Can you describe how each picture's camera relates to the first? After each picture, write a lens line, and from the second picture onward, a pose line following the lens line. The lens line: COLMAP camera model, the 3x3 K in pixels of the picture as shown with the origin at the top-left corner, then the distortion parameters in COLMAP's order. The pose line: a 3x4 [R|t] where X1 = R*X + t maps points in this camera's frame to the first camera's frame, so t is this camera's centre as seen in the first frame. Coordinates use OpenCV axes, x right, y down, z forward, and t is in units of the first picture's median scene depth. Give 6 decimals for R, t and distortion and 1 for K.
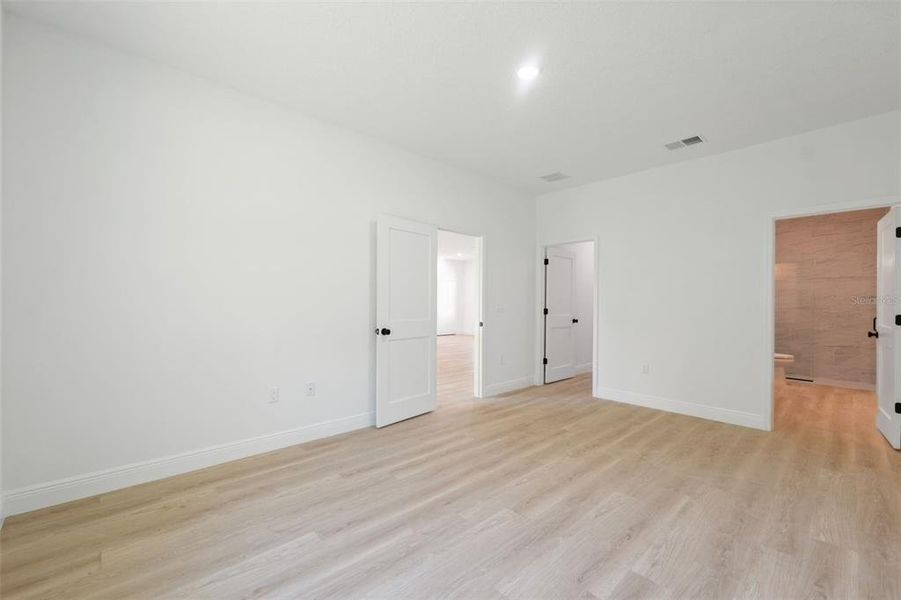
lens RADIAL K [[366.4, 0, 450.5], [0, 366.4, 300.0], [0, 0, 1]] dist [0.001066, 0.000139]
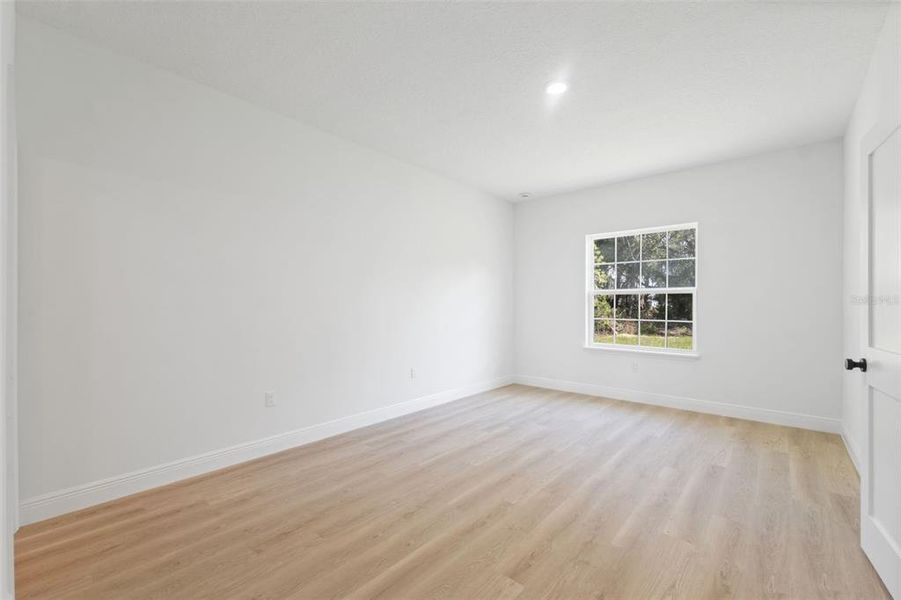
lens RADIAL K [[366.4, 0, 450.5], [0, 366.4, 300.0], [0, 0, 1]] dist [0.001066, 0.000139]
pose [[-0.994910, -0.012587, -0.099981, 0.634065], [-0.010965, 0.999799, -0.016756, 0.013635], [0.100172, -0.015574, -0.994848, 2.088798]]
